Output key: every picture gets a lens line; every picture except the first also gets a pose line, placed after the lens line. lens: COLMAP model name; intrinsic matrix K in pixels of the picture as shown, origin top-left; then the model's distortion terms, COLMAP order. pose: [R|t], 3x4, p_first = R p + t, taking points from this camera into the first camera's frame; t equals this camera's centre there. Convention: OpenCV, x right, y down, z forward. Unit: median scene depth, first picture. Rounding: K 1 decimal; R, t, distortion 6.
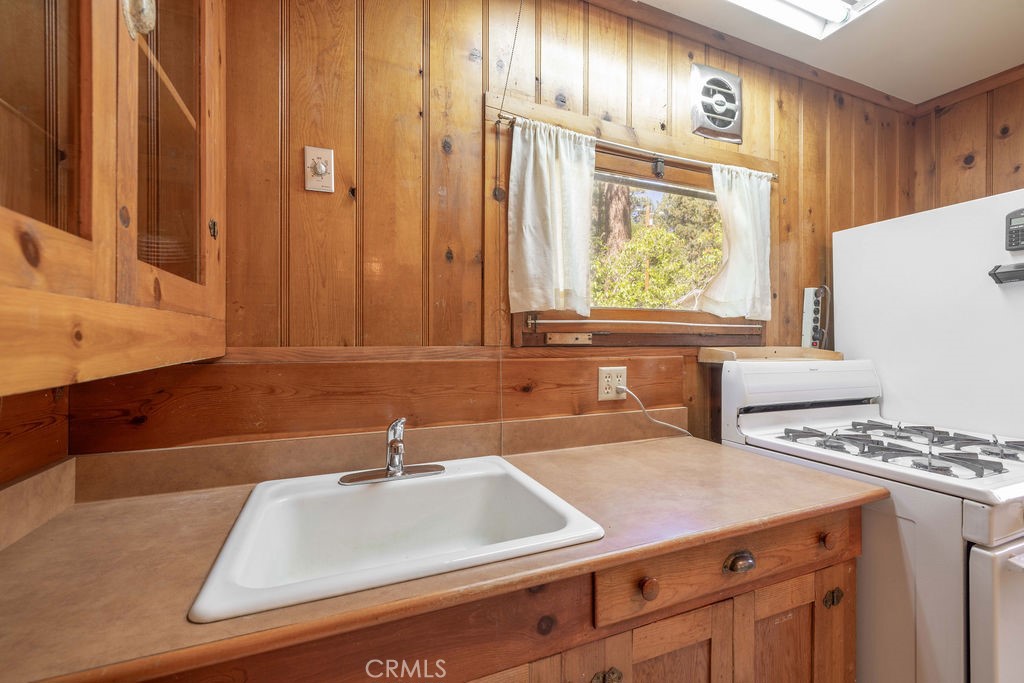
lens RADIAL K [[424.6, 0, 512.0], [0, 424.6, 341.5], [0, 0, 1]] dist [-0.000507, -0.000152]
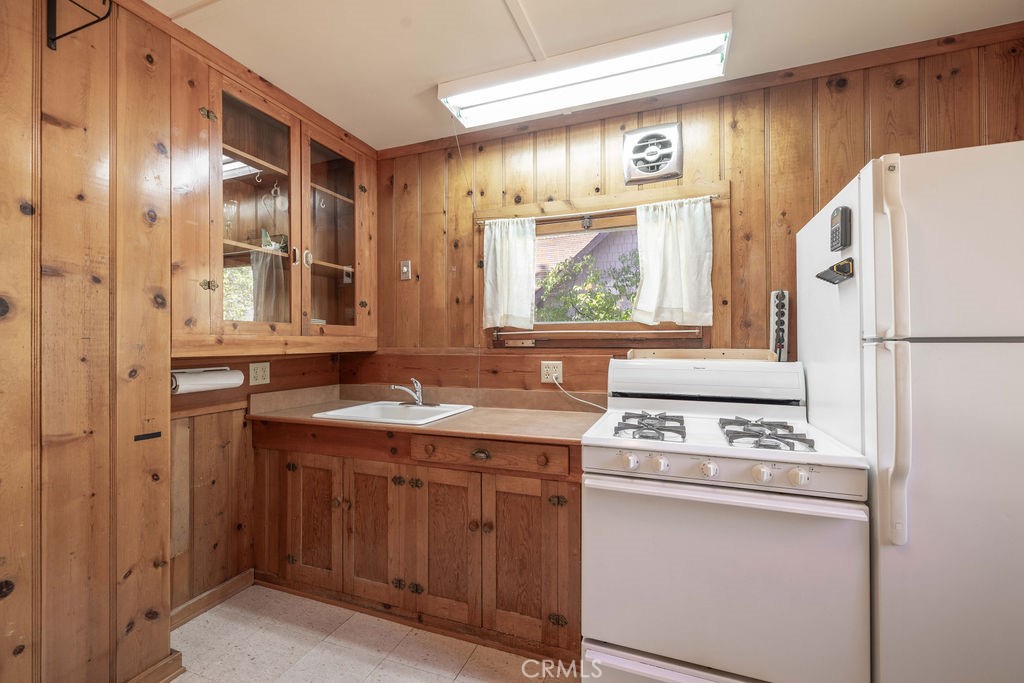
lens RADIAL K [[424.6, 0, 512.0], [0, 424.6, 341.5], [0, 0, 1]] dist [-0.000507, -0.000152]
pose [[0.730368, -0.007940, -0.683008, 1.225125], [0.001923, 0.999952, -0.009567, 0.002961], [0.683051, 0.005674, 0.730348, -0.223609]]
